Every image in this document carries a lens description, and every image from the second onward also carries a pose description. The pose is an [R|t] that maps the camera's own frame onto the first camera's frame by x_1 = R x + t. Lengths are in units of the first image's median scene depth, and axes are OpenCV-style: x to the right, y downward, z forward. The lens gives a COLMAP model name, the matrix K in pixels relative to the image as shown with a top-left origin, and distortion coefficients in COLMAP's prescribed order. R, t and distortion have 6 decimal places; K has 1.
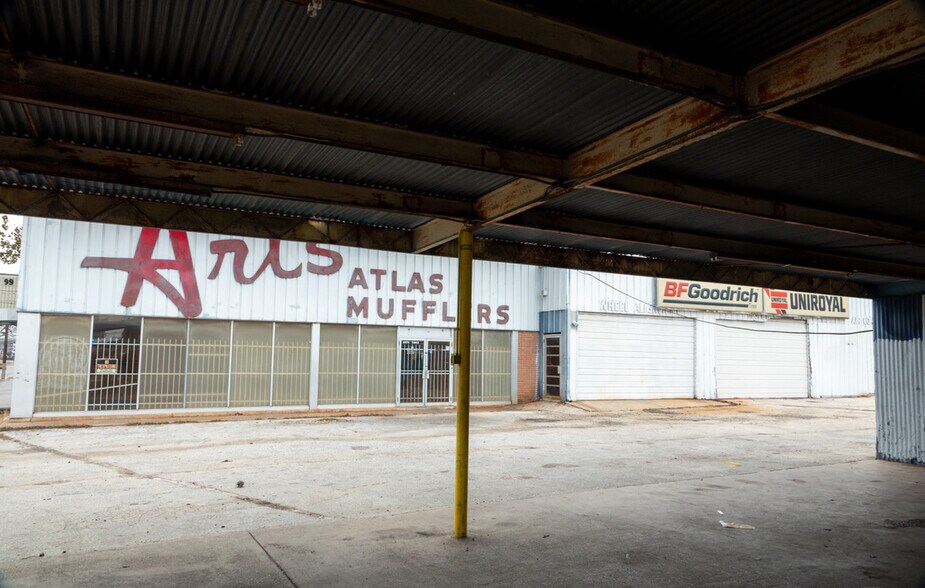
lens RADIAL K [[702.8, 0, 477.9], [0, 702.8, 303.1], [0, 0, 1]] dist [0.017842, 0.000761]
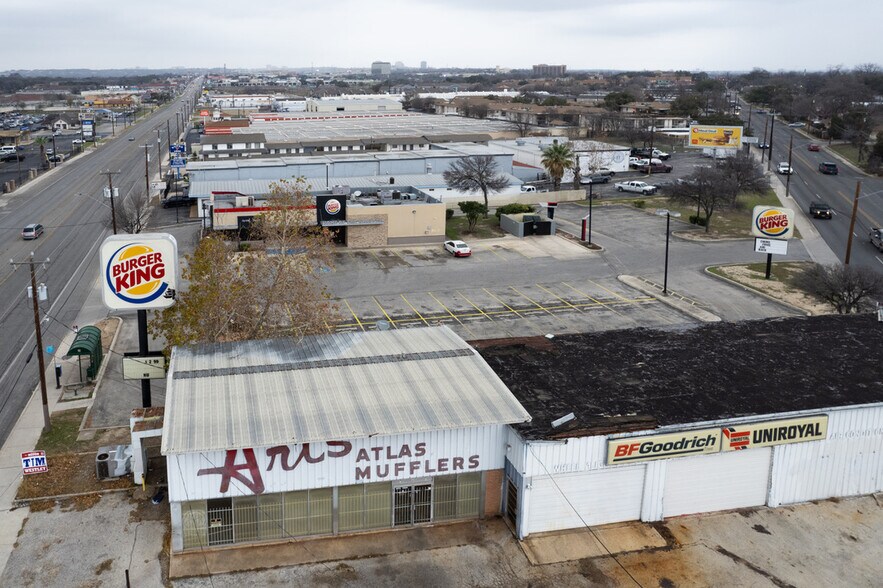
lens RADIAL K [[604.2, 0, 277.0], [0, 604.2, 172.8], [0, 0, 1]] dist [-0.029372, 0.003200]
pose [[0.919258, 0.030544, -0.392469, 0.138028], [0.066613, 0.970538, 0.231556, -0.913615], [0.387978, -0.239003, 0.890141, -0.037597]]
